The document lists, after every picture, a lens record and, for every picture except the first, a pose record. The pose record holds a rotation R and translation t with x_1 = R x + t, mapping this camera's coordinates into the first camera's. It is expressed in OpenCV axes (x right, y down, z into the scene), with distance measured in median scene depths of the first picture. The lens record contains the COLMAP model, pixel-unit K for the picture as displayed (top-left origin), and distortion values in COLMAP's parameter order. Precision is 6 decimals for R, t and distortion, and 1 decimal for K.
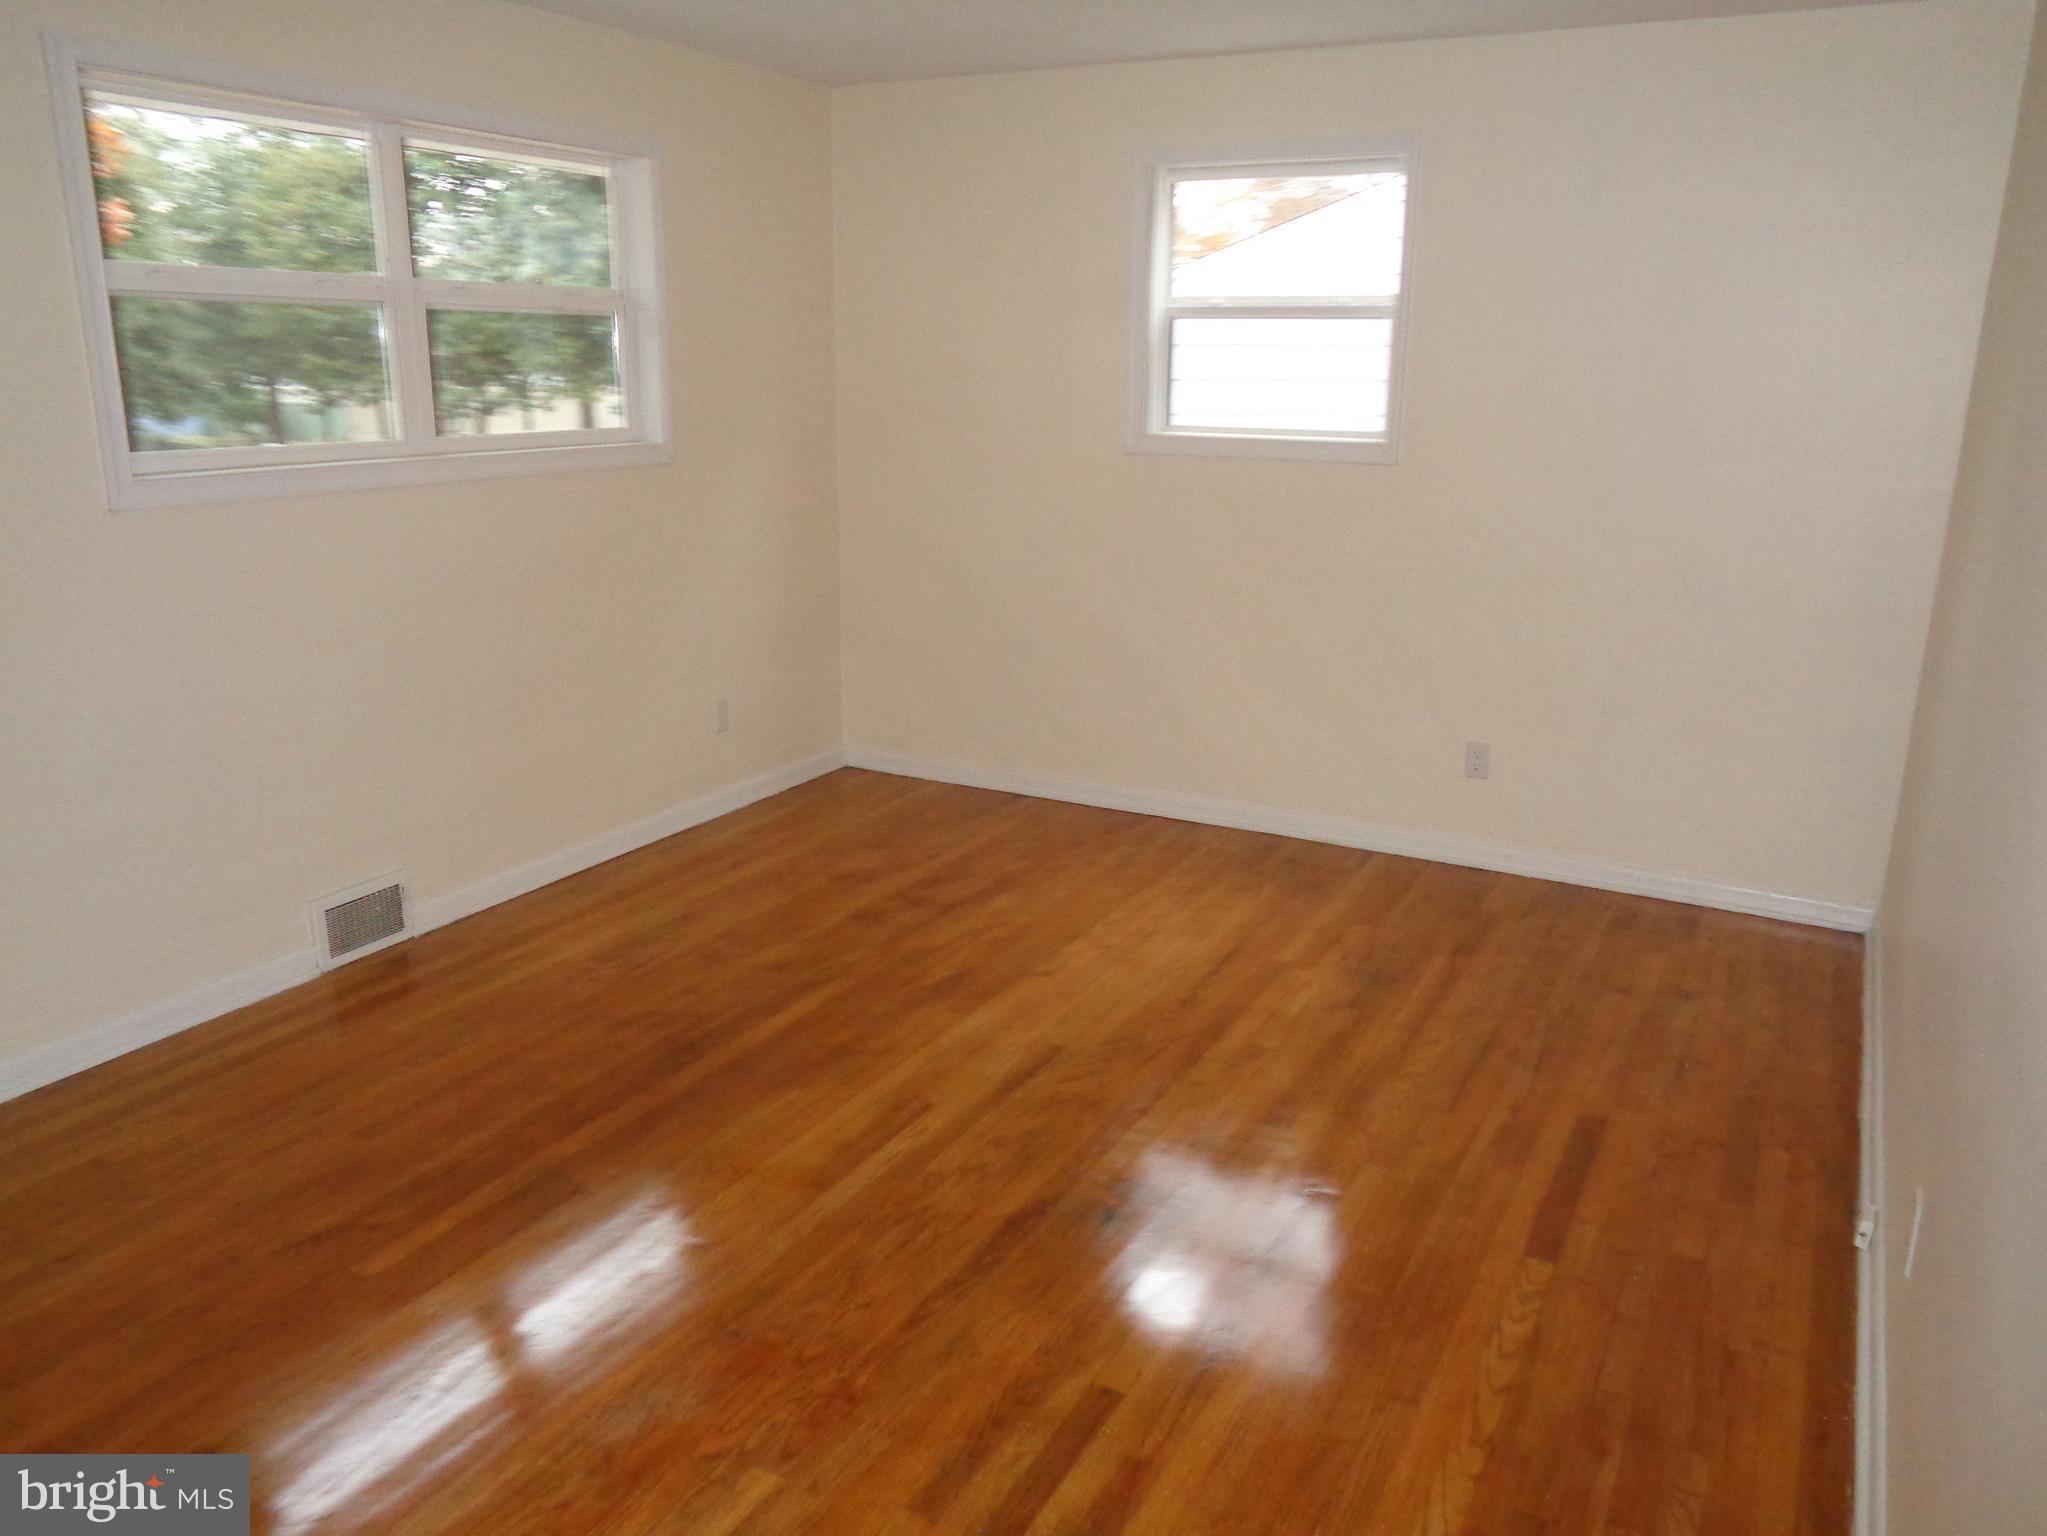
lens RADIAL K [[1539.1, 0, 1023.5], [0, 1539.1, 768.0], [0, 0, 1]] dist [0.003173, 0.009917]
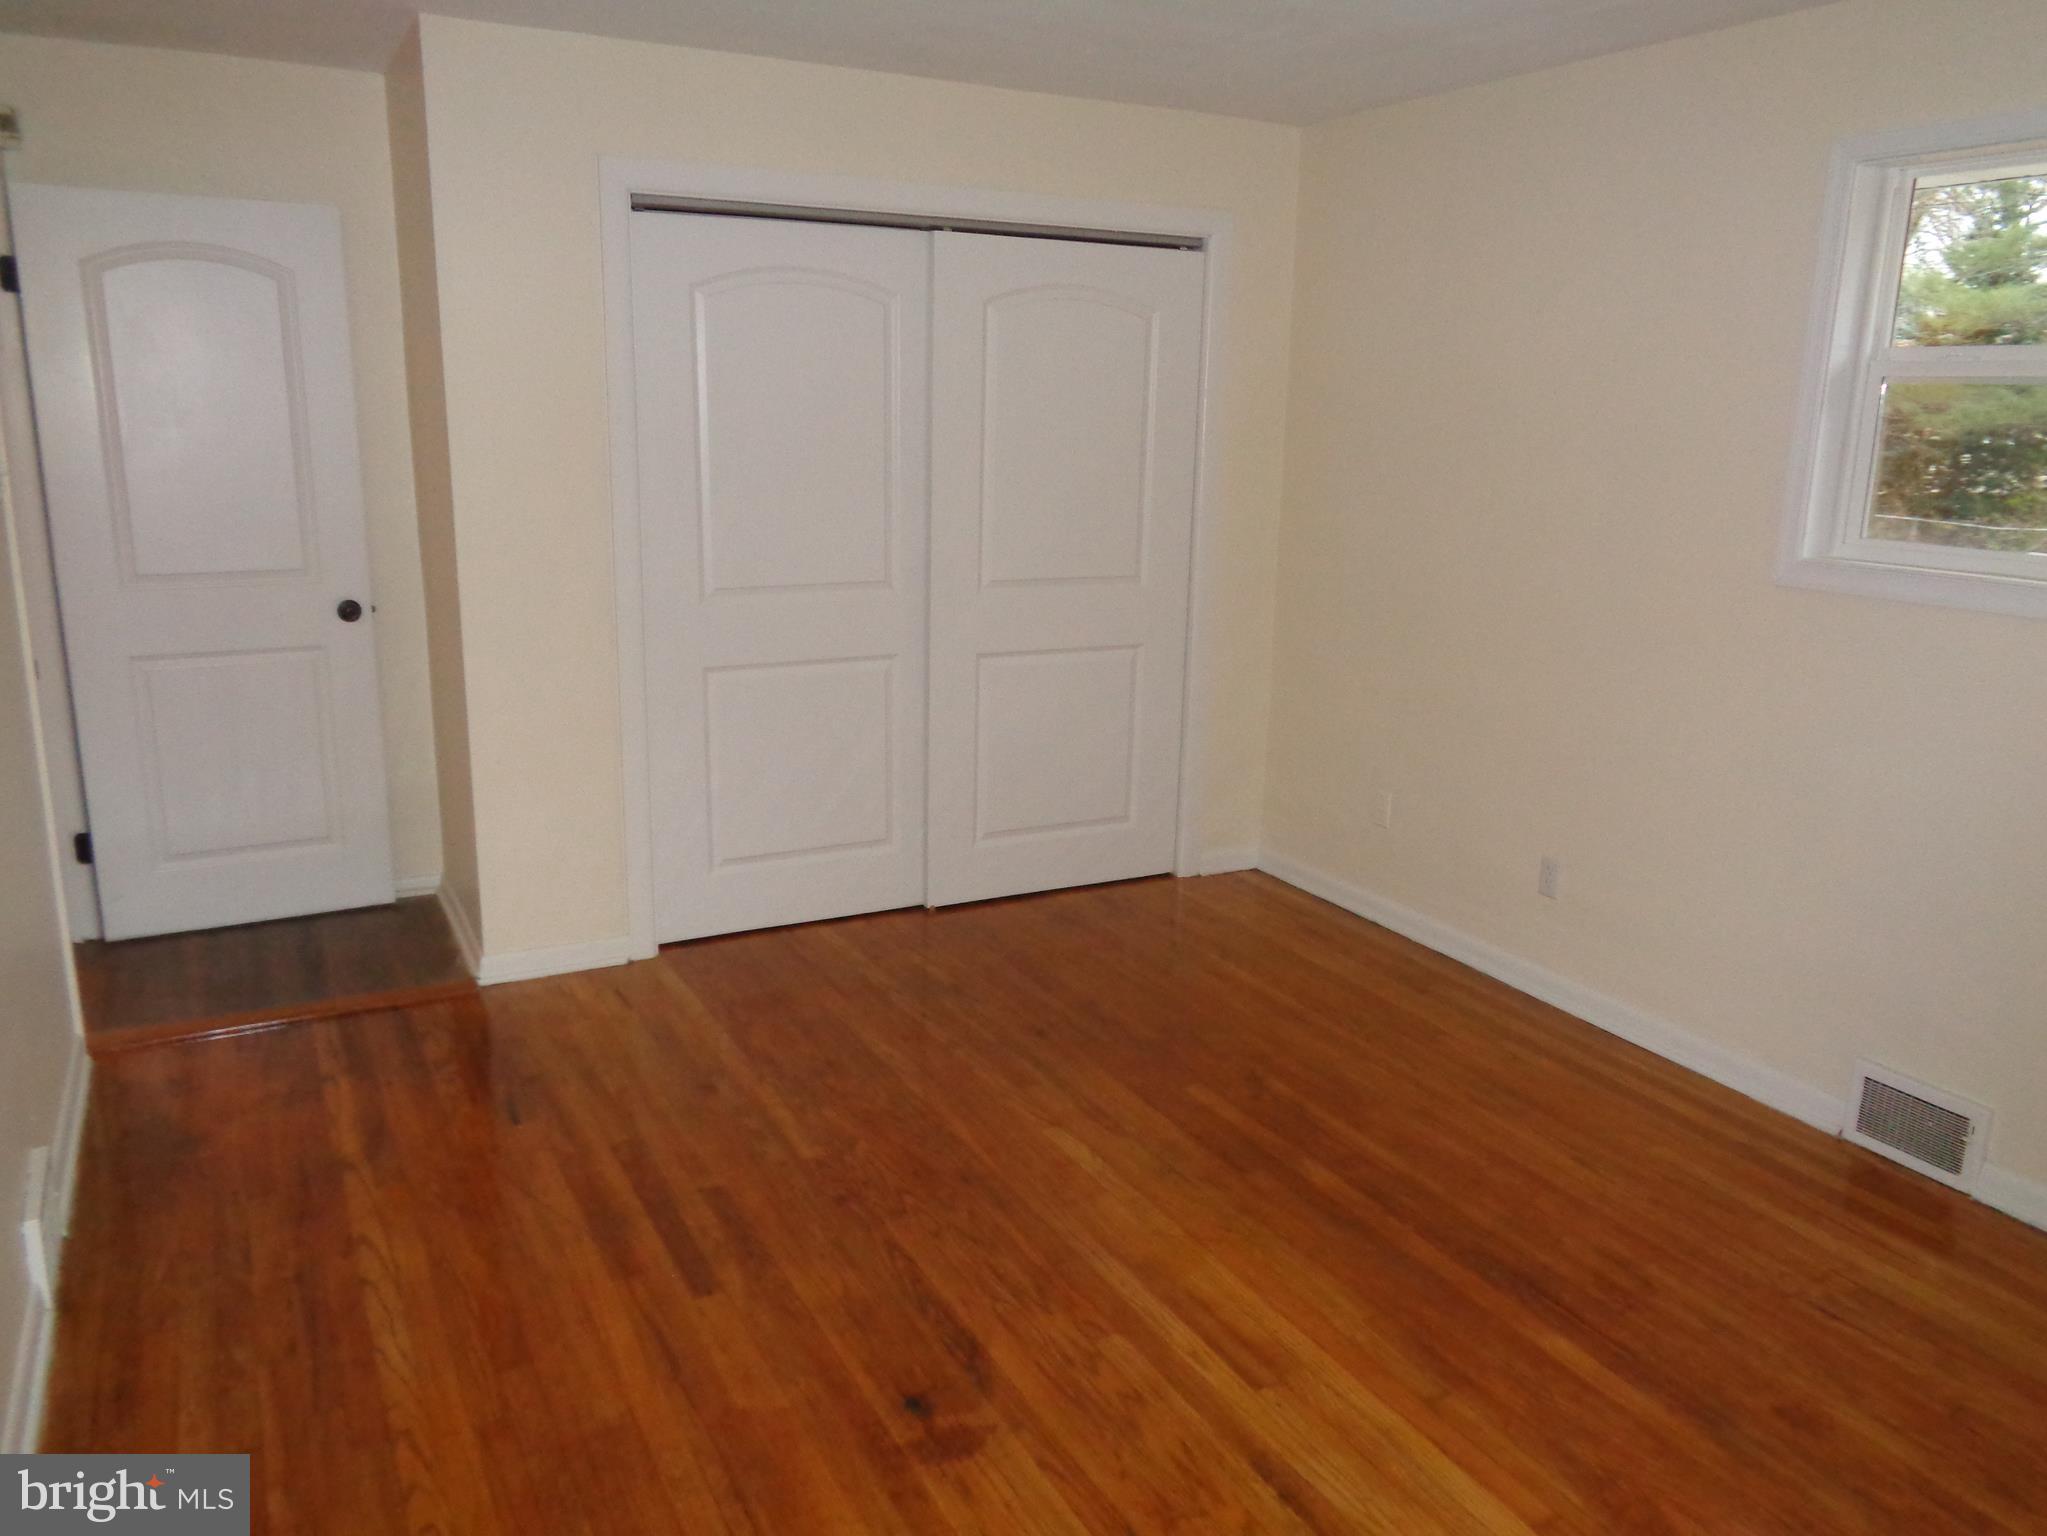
lens RADIAL K [[1539.1, 0, 1023.5], [0, 1539.1, 768.0], [0, 0, 1]] dist [0.003173, 0.009917]
pose [[-0.557202, 0.172946, -0.812167, 0.606250], [-0.244770, 0.900405, 0.359664, -0.323672], [0.793482, 0.399199, -0.459376, 1.192765]]
